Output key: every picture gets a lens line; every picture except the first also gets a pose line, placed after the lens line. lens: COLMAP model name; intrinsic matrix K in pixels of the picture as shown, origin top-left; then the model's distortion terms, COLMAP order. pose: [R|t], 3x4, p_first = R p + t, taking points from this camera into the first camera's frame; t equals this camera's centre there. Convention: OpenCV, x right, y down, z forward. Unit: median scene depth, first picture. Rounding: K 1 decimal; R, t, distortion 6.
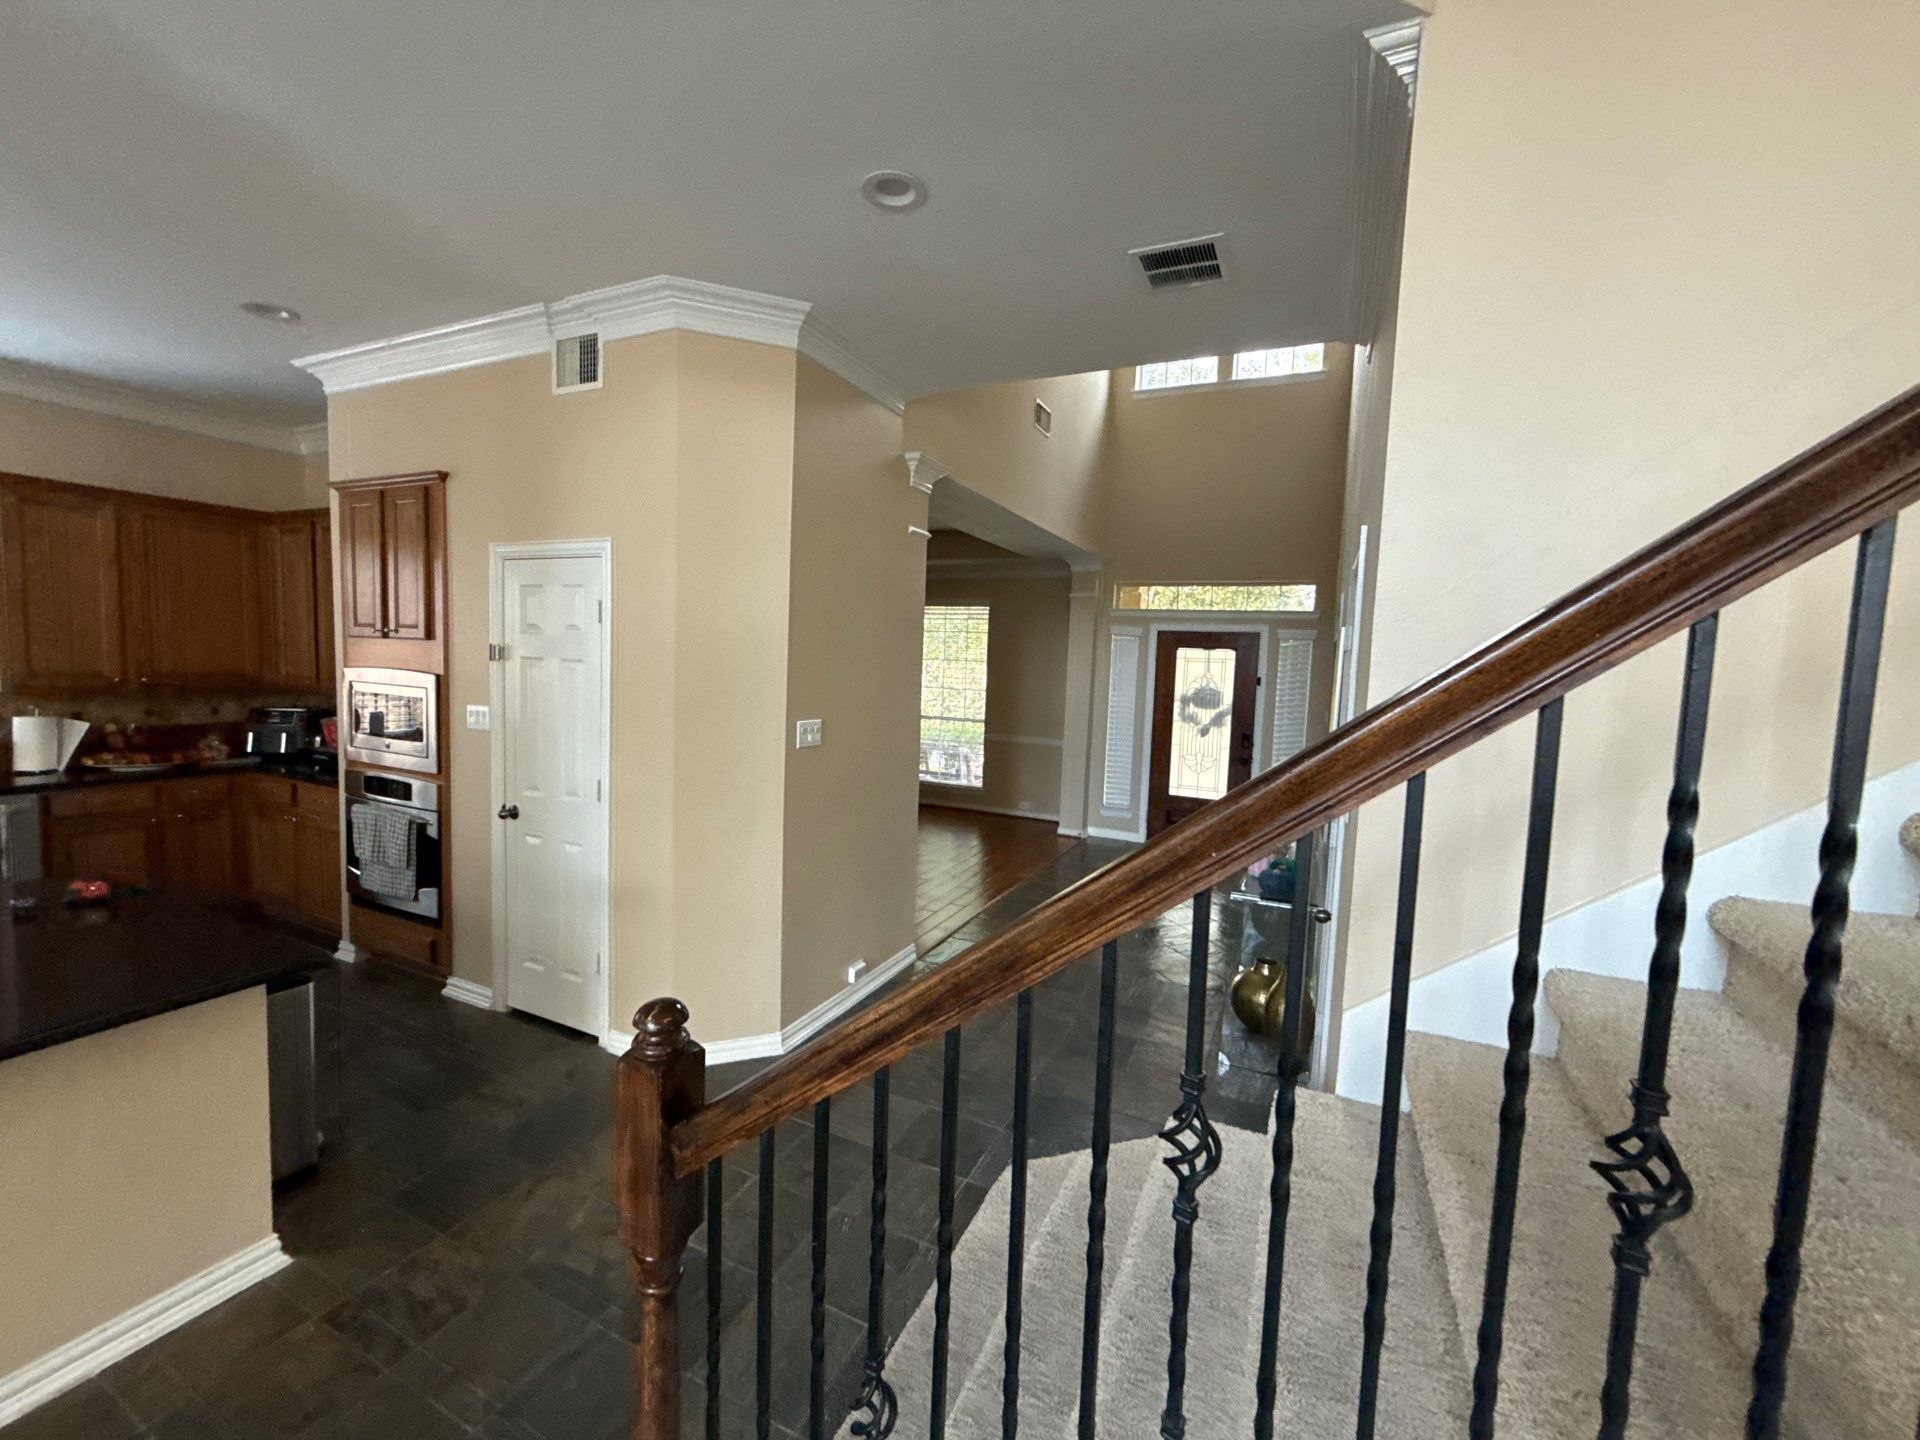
lens RADIAL K [[762.8, 0, 953.9], [0, 762.8, 718.2], [0, 0, 1]] dist [0.000012, -0.000383]
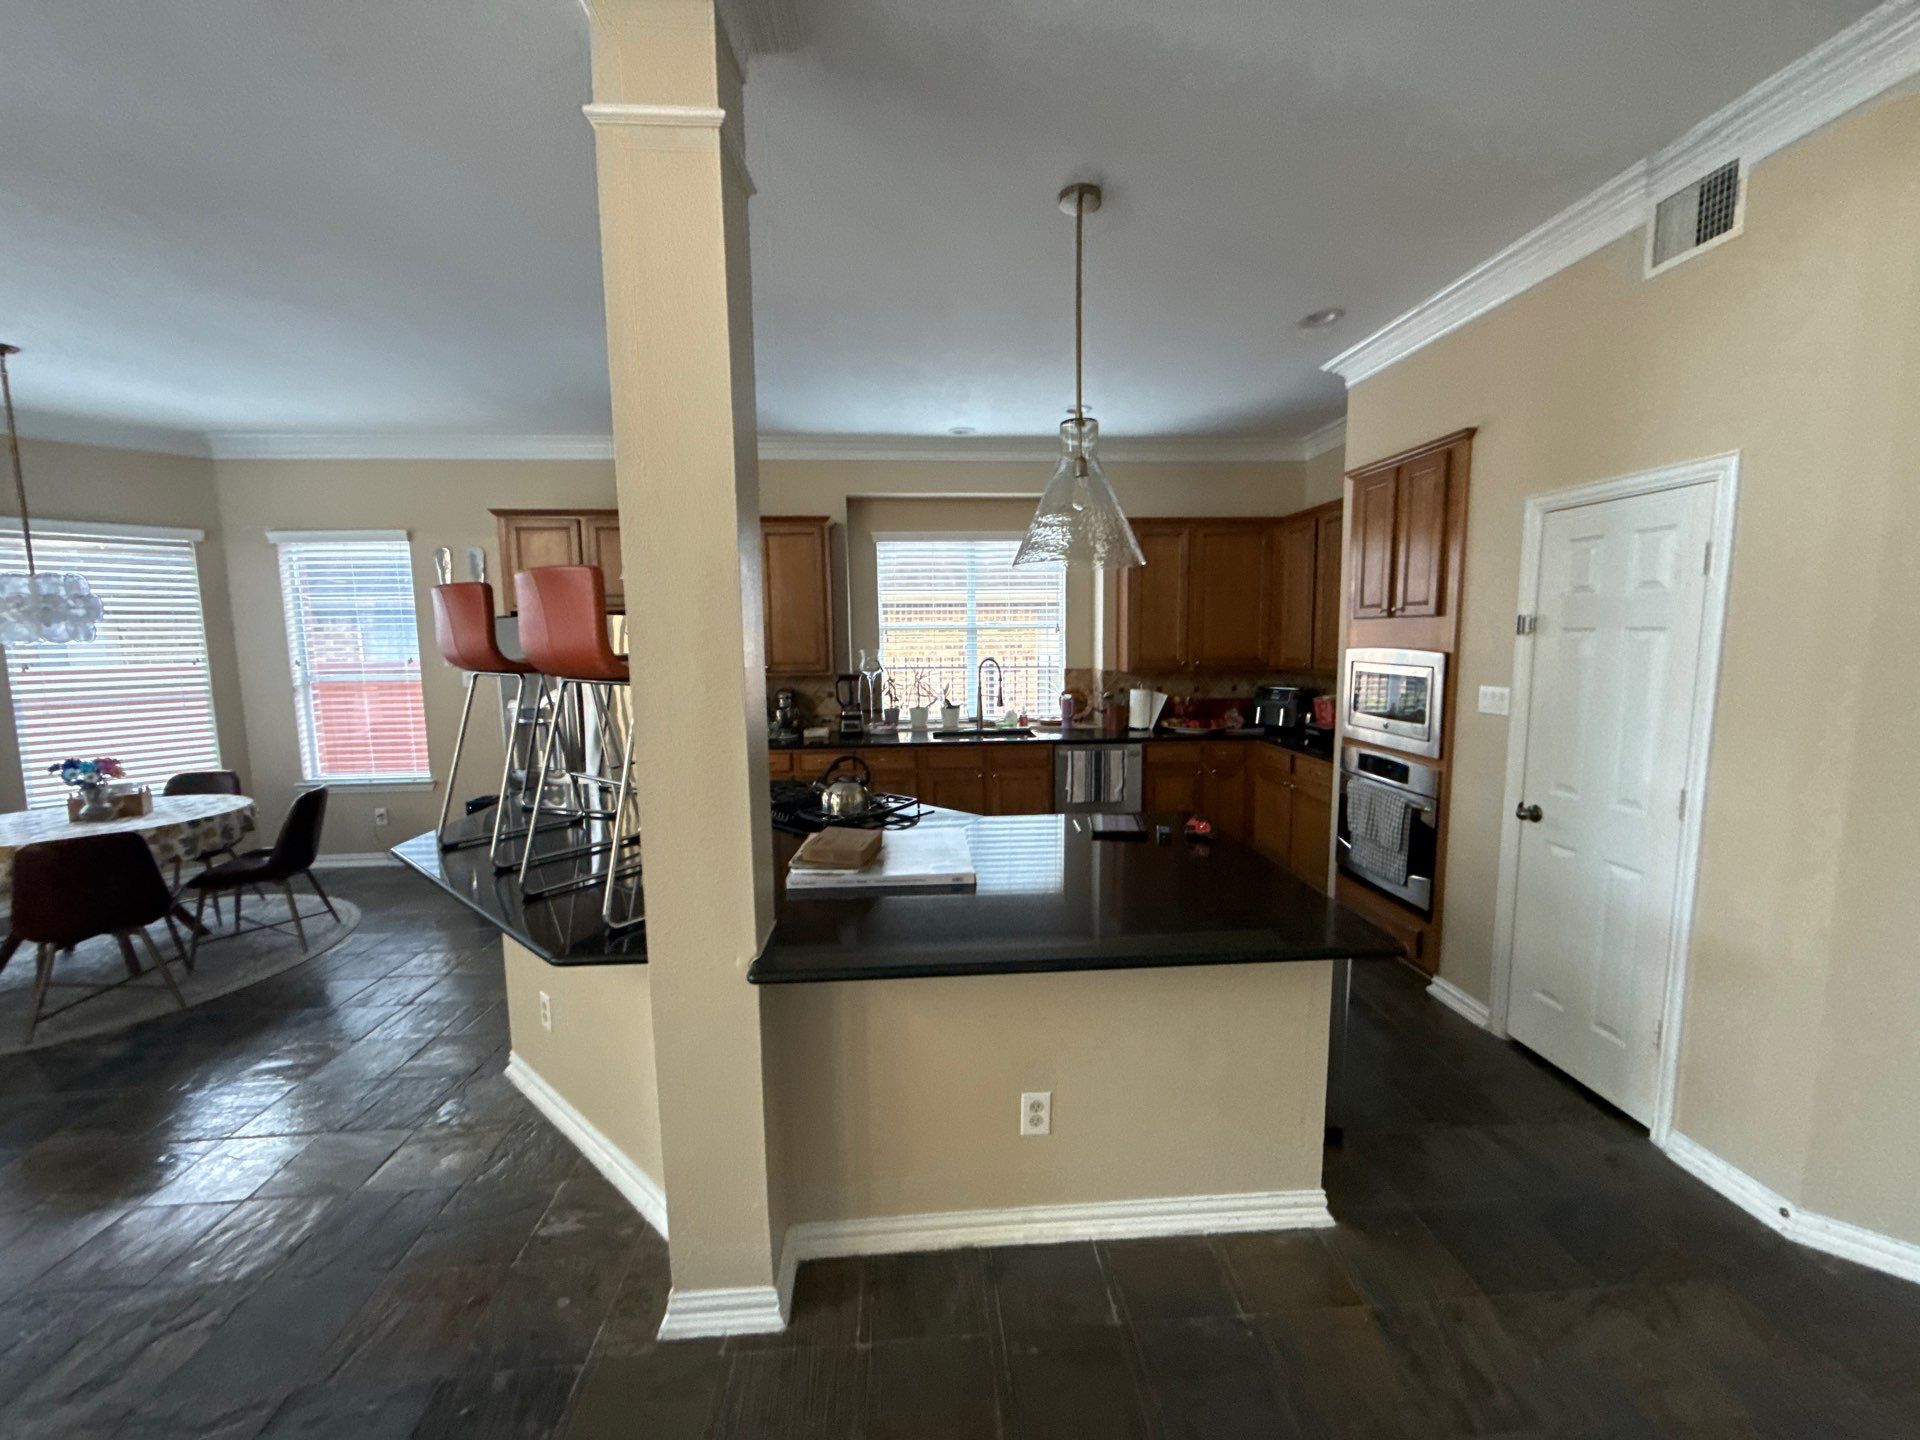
lens RADIAL K [[762.8, 0, 959.1], [0, 762.8, 722.5], [0, 0, 1]] dist [0.000012, -0.000383]
pose [[0.476298, 0.058019, -0.877368, -0.139495], [-0.036382, 0.998267, 0.046263, 0.006089], [0.878531, 0.009885, 0.477583, 0.034598]]
